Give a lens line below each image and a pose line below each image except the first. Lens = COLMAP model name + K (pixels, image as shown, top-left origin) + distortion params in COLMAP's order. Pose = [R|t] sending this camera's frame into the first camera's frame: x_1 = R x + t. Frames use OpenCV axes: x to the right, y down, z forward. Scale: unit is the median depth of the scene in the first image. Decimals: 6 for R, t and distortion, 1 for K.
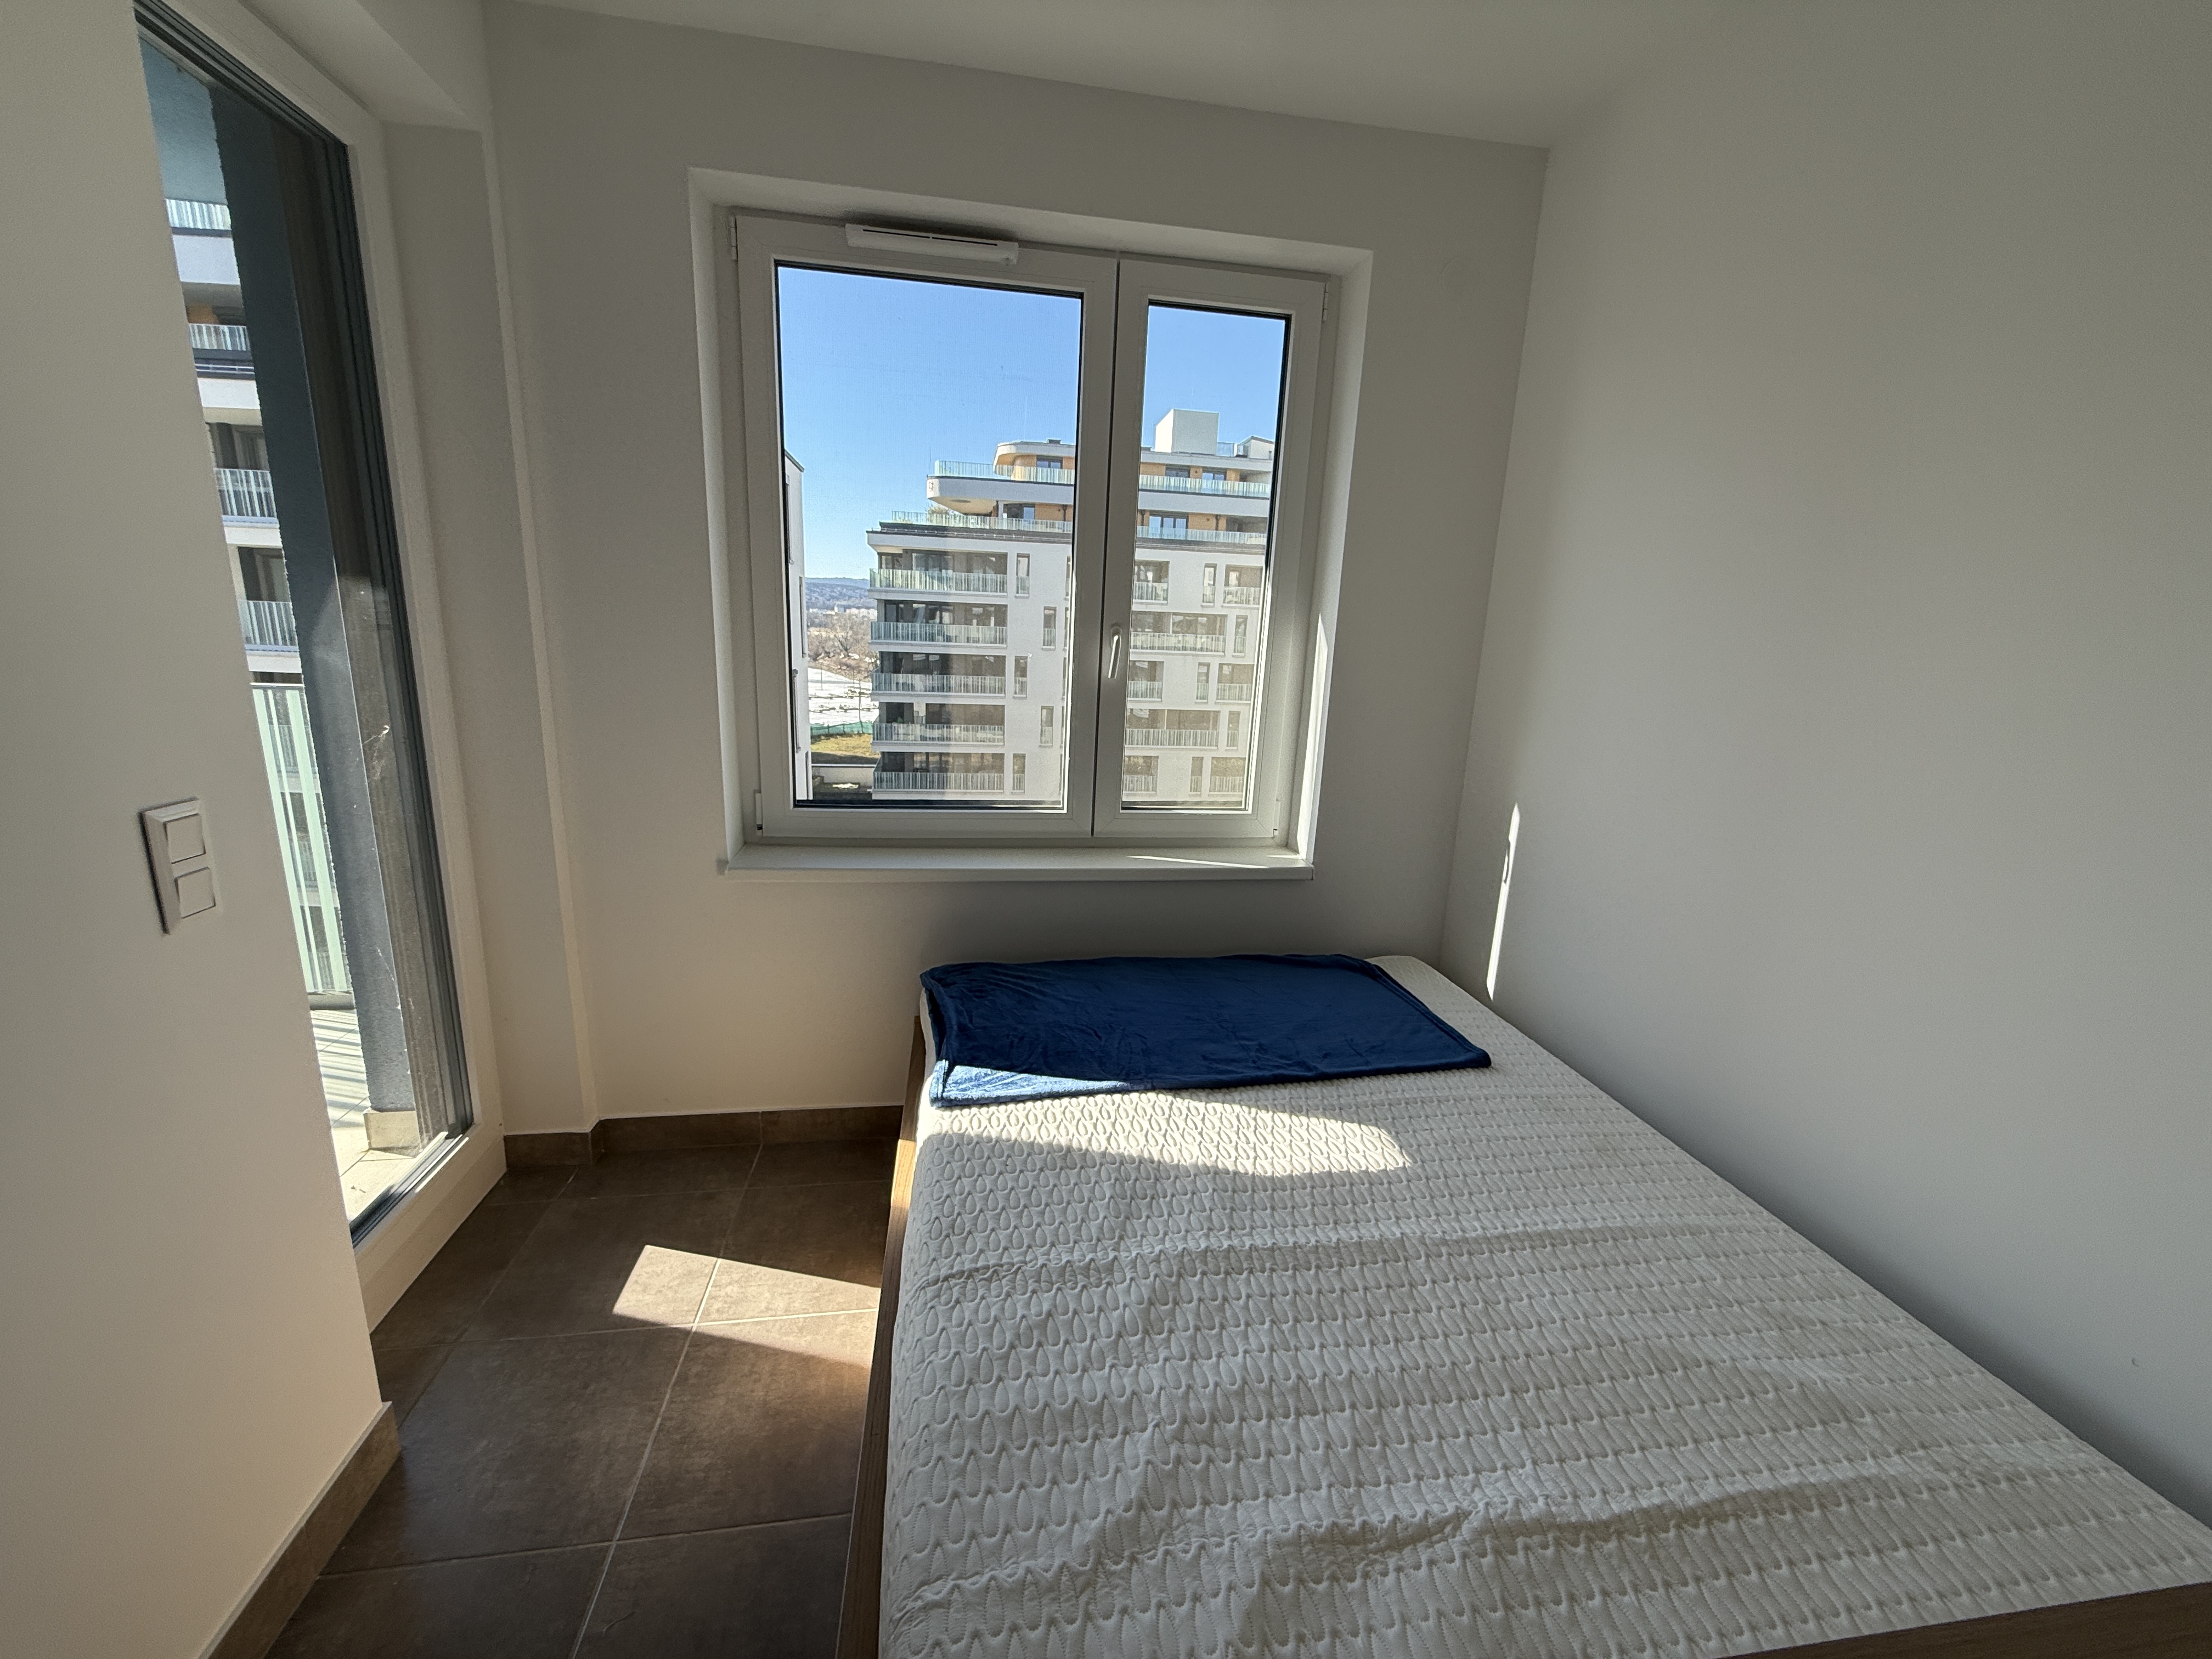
lens RADIAL K [[878.1, 0, 1097.4], [0, 878.1, 830.9], [0, 0, 1]] dist [-0.001739, 0.000199]
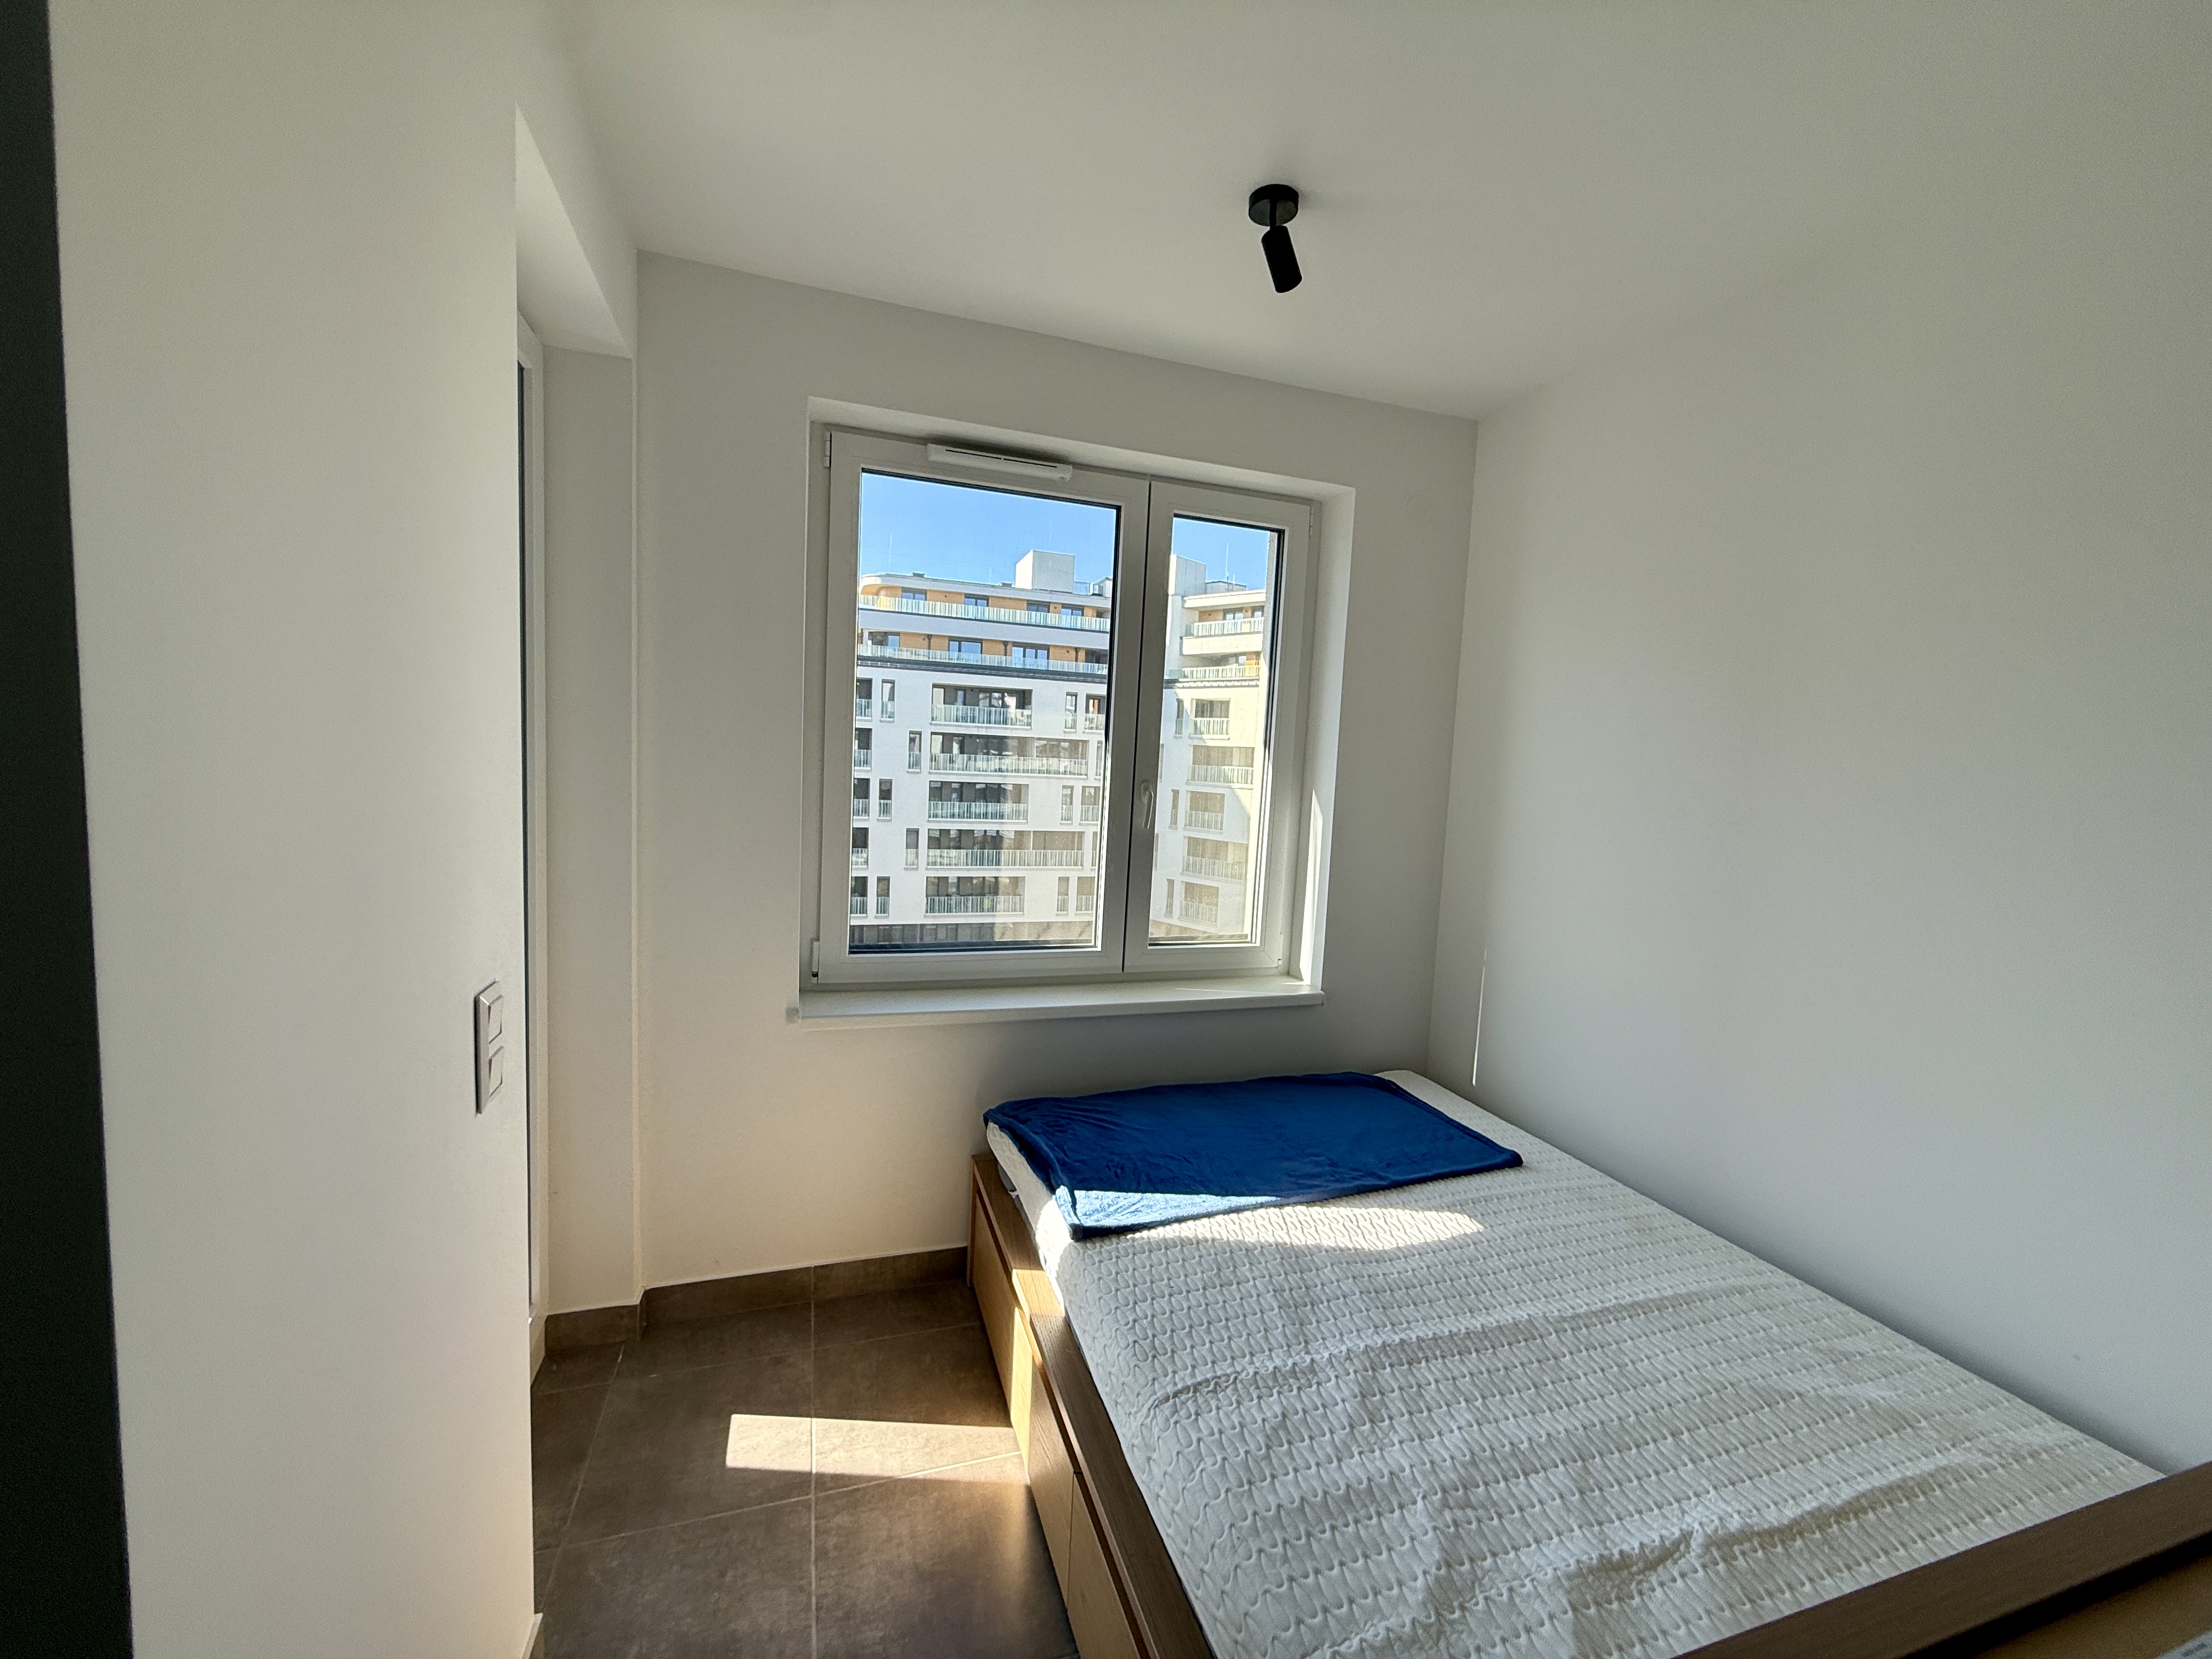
lens RADIAL K [[876.5, 0, 1098.1], [0, 876.5, 831.8], [0, 0, 1]] dist [-0.001799, 0.000235]
pose [[0.987072, -0.008206, 0.160069, -0.265716], [0.029659, 0.990793, -0.132101, -0.029225], [-0.157512, 0.135140, 0.978227, -0.094670]]
